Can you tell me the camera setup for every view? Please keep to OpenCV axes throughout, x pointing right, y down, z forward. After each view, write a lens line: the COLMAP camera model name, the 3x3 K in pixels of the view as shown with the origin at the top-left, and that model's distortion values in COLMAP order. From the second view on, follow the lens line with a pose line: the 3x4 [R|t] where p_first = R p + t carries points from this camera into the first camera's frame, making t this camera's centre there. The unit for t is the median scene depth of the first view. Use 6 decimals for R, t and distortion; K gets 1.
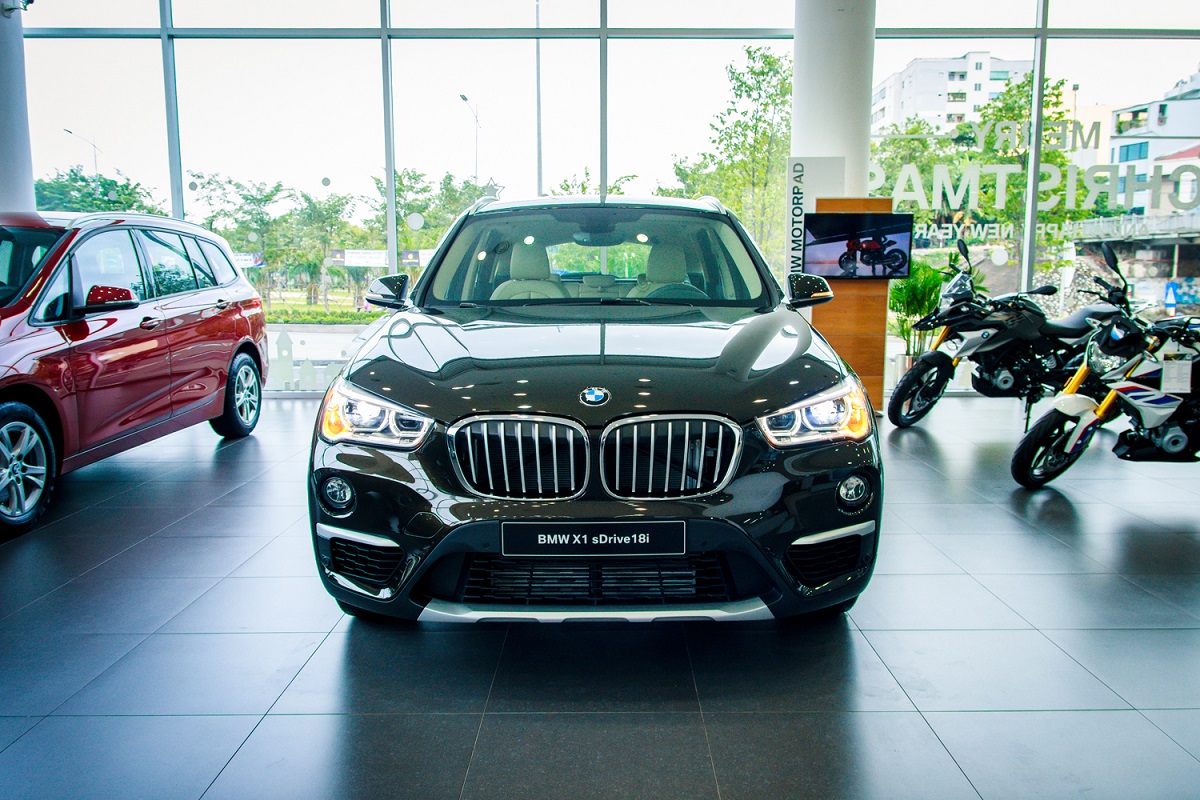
lens RADIAL K [[920.7, 0, 601.3], [0, 920.7, 399.2], [0, 0, 1]] dist [0.015963, -0.003001]
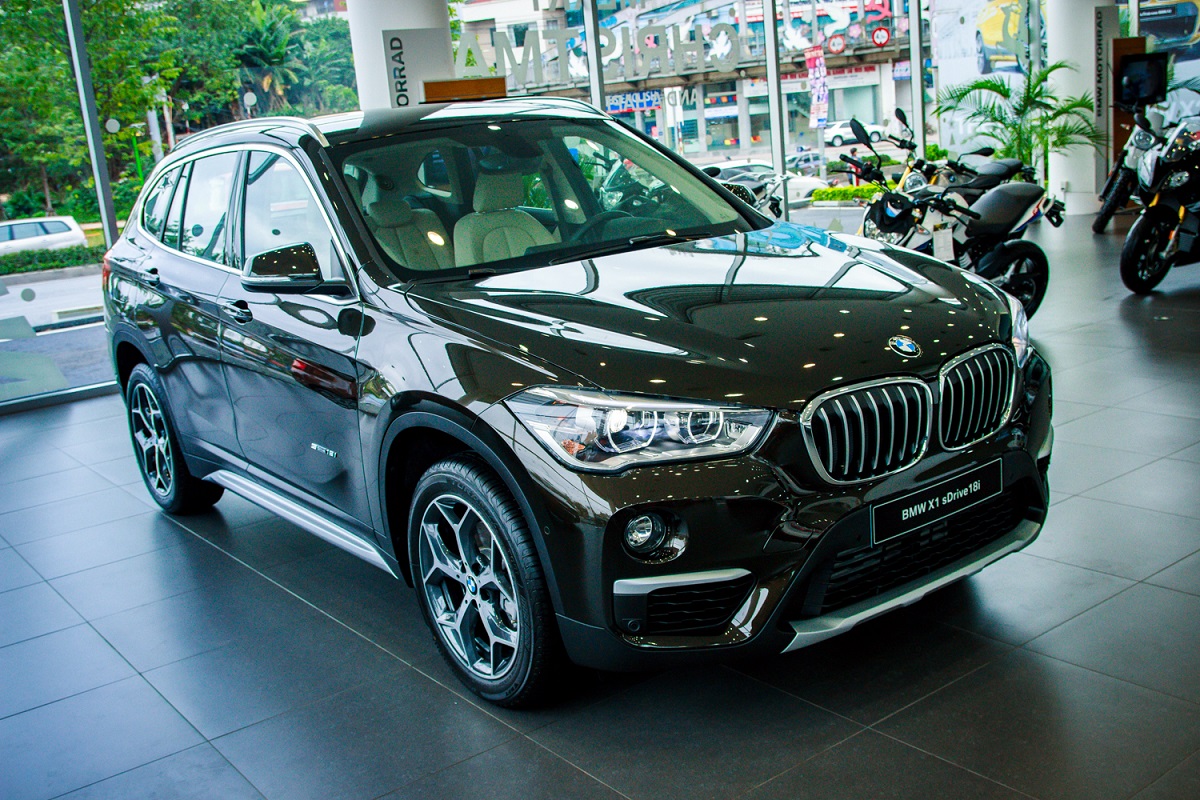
lens RADIAL K [[1227.7, 0, 599.8], [0, 1227.7, 400.3], [0, 0, 1]] dist [0.024855, 0.000000]
pose [[0.796565, -0.203161, 0.569395, -0.684977], [0.170527, 0.979105, 0.110785, -0.099119], [-0.580005, 0.008850, 0.814565, 0.144402]]
